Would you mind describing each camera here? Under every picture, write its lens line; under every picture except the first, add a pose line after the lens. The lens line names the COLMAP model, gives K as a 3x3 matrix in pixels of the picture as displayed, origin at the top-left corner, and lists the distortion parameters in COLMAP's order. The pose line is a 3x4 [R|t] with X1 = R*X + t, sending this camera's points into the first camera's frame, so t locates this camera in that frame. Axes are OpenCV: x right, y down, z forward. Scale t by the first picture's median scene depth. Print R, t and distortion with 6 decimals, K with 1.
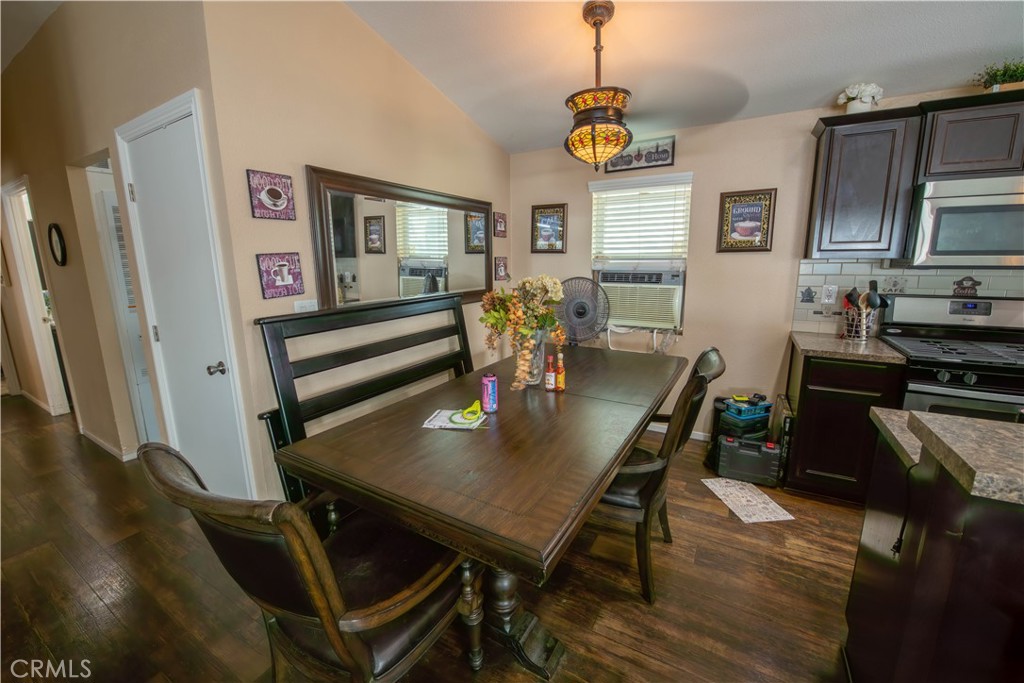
lens RADIAL K [[408.1, 0, 512.3], [0, 408.1, 342.4], [0, 0, 1]] dist [-0.026027, -0.000069]
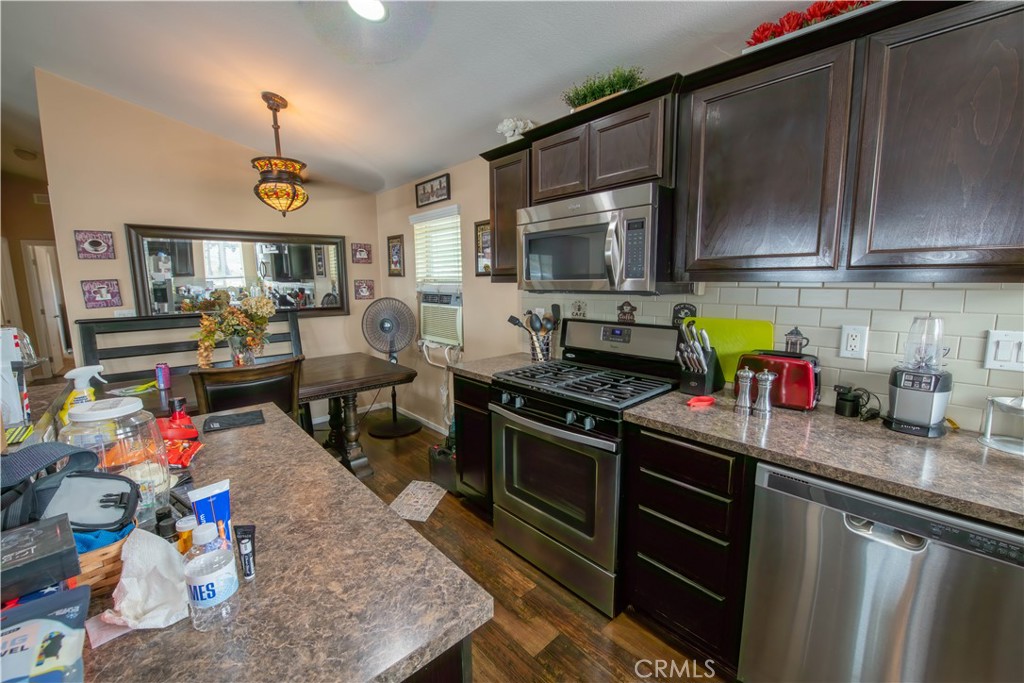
lens RADIAL K [[408.1, 0, 511.5], [0, 408.1, 339.4], [0, 0, 1]] dist [-0.026027, -0.000069]
pose [[0.954966, 0.047388, -0.292906, 1.189232], [-0.062428, 0.997157, -0.042209, -0.018182], [0.290073, 0.058594, 0.955209, -0.006265]]
